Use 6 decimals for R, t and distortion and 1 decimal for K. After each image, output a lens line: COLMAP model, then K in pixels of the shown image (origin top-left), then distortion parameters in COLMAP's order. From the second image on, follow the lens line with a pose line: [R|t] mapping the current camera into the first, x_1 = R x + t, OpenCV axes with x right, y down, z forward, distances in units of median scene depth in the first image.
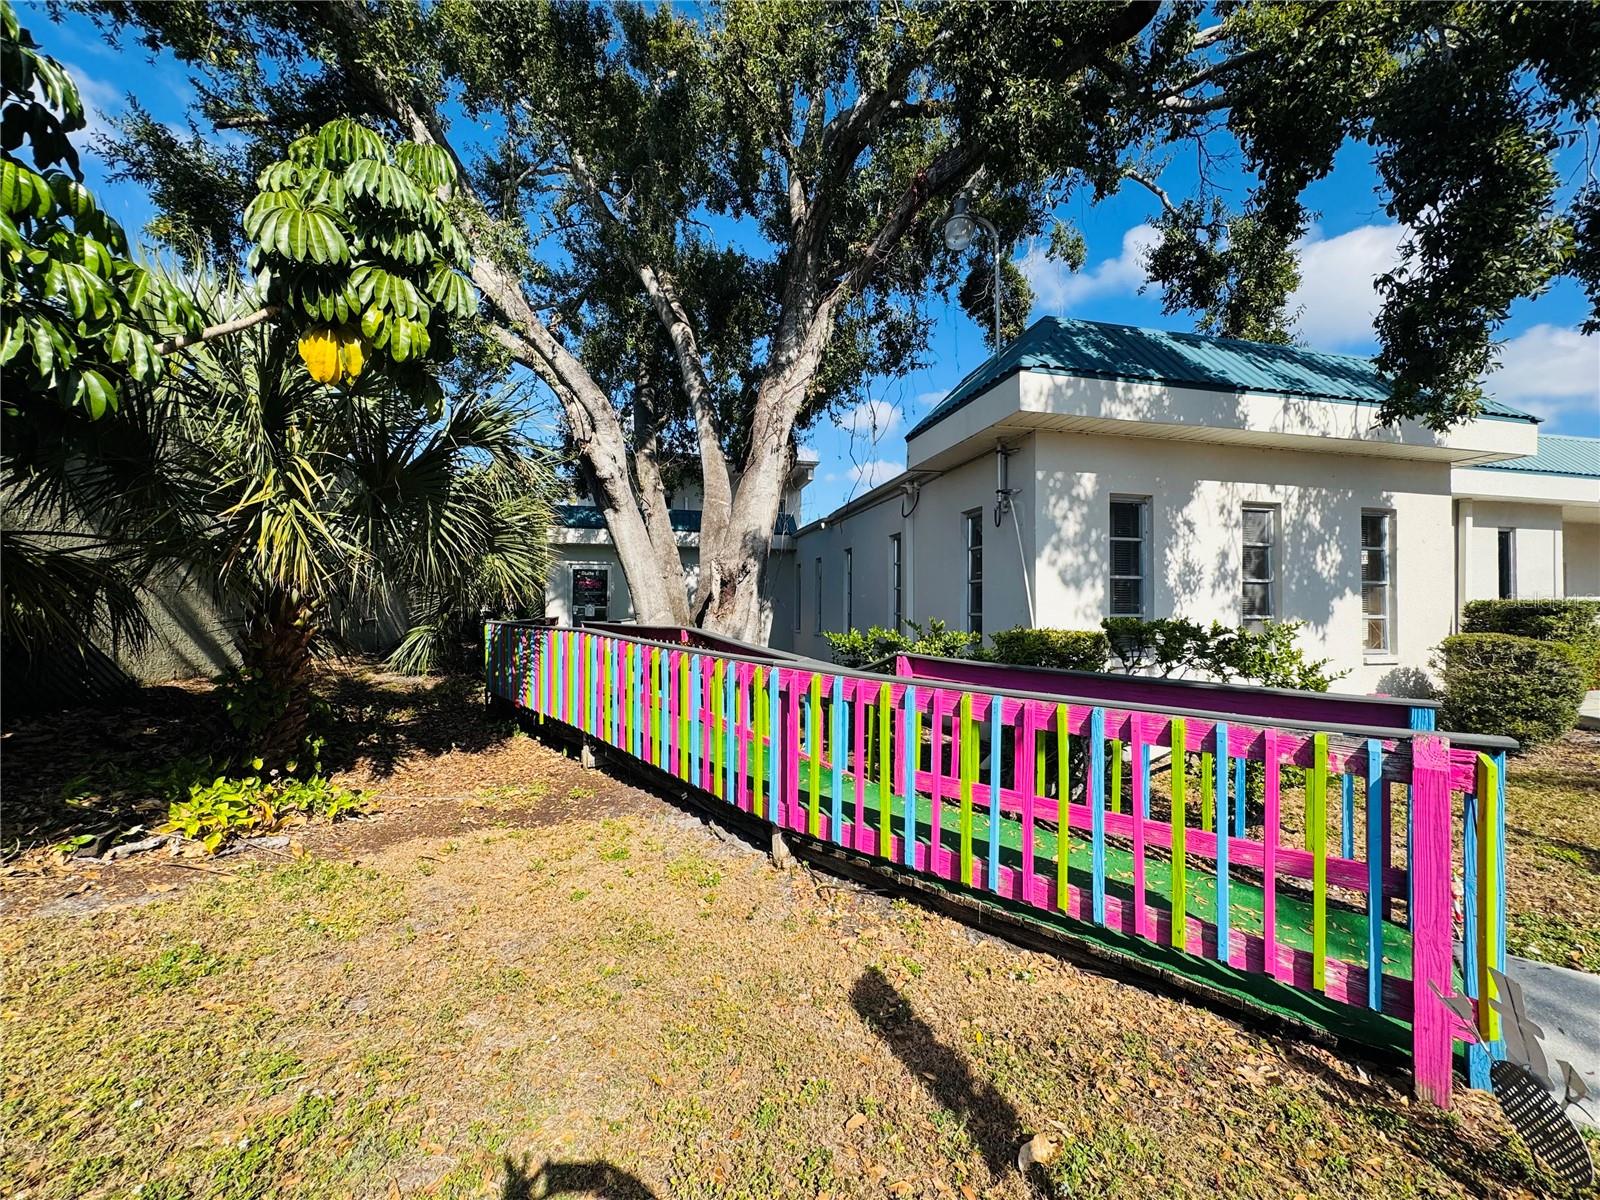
lens RADIAL K [[636.6, 0, 800.0], [0, 636.6, 600.0], [0, 0, 1]] dist [0.001102, -0.000133]
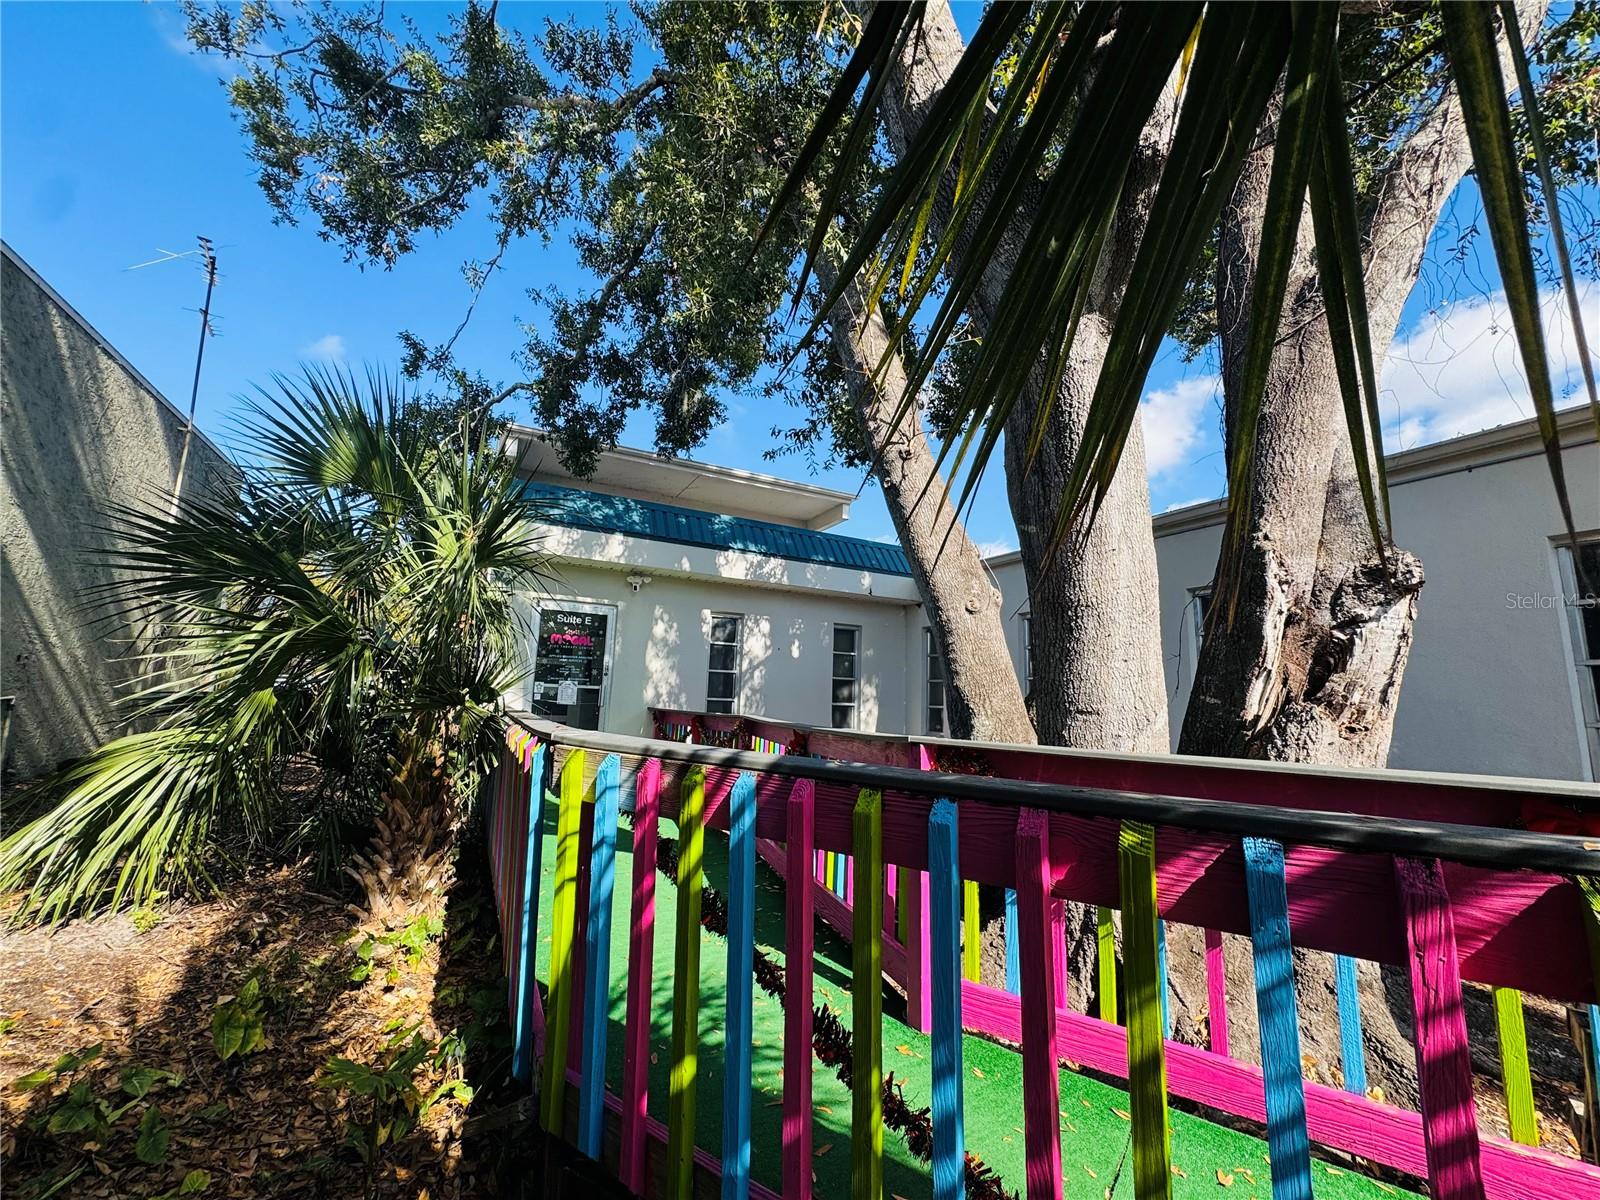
lens RADIAL K [[636.6, 0, 800.0], [0, 636.6, 600.0], [0, 0, 1]] dist [0.001102, -0.000133]
pose [[0.970204, 0.062002, 0.234223, -0.686018], [-0.028603, 0.989253, -0.143390, 0.026997], [-0.240596, 0.132418, 0.961550, 1.148594]]
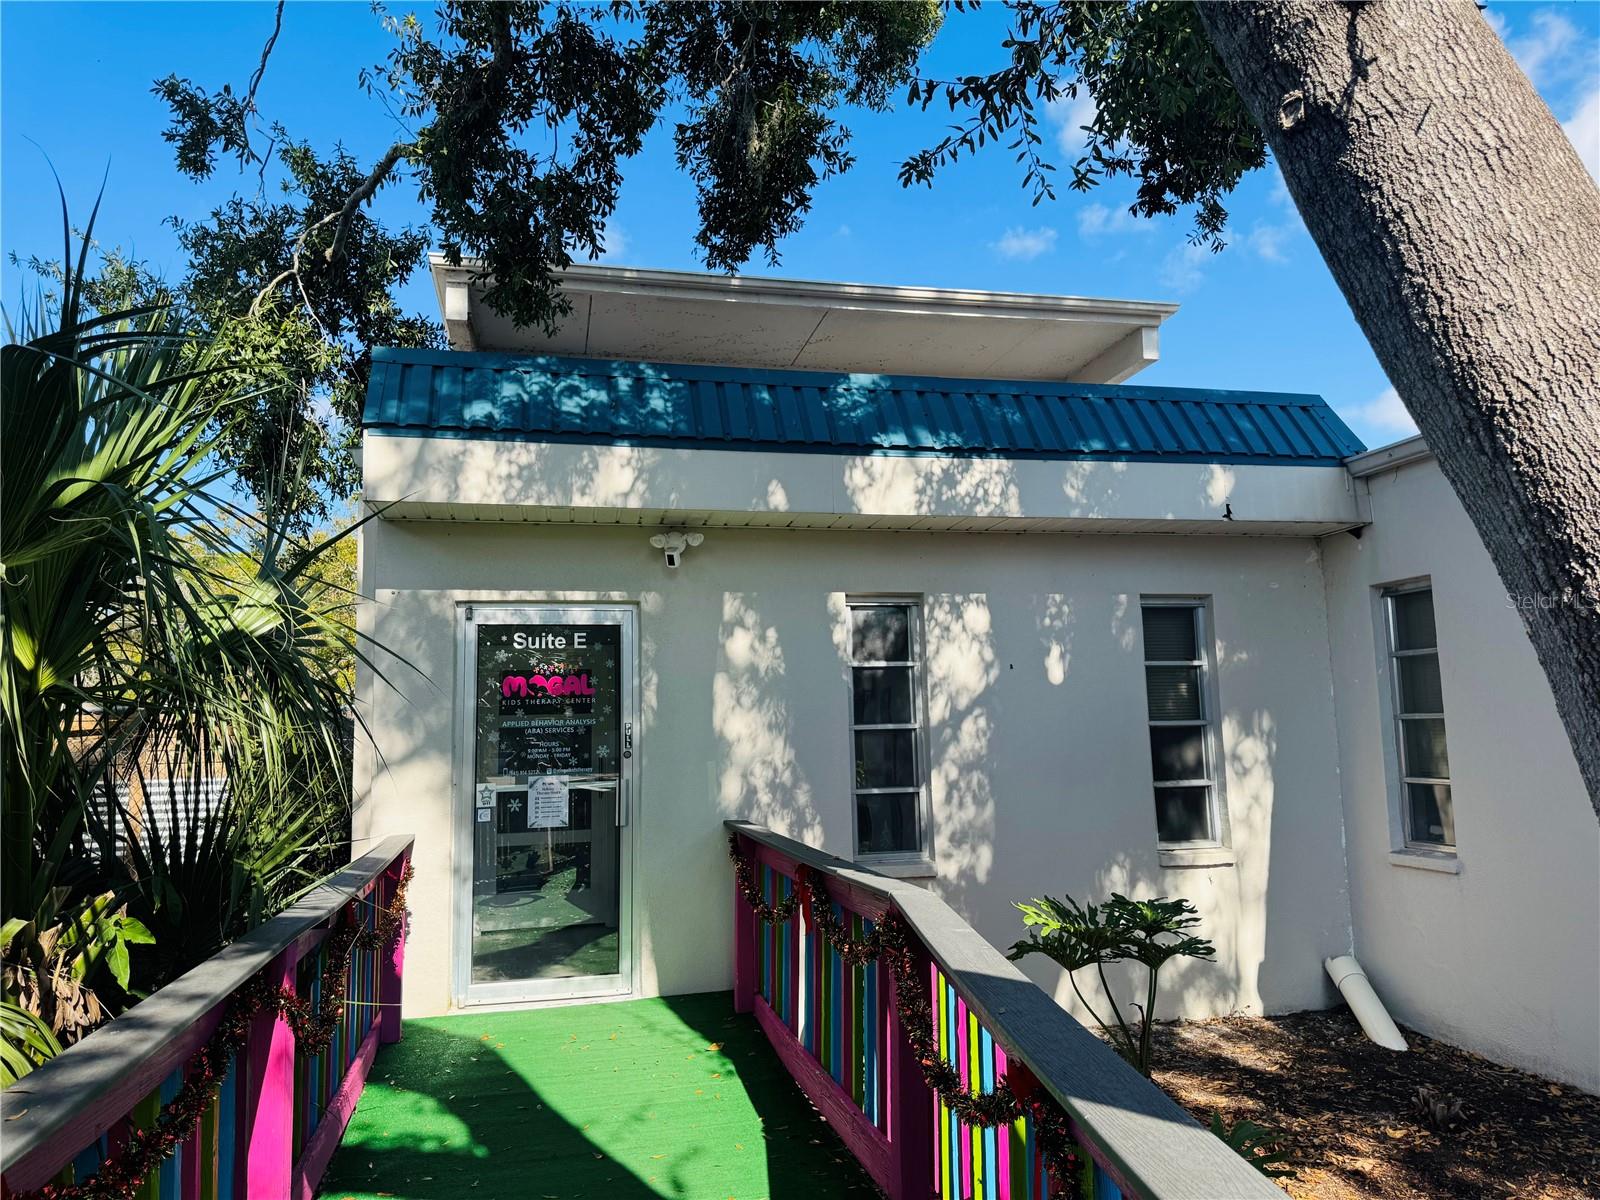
lens RADIAL K [[1108.7, 0, 803.5], [0, 1108.7, 591.8], [0, 0, 1]] dist [0.088363, -0.113583]
pose [[0.999416, -0.033473, -0.006834, -0.583488], [0.032514, 0.993347, -0.110473, -0.028456], [0.010487, 0.110187, 0.993856, 1.468229]]
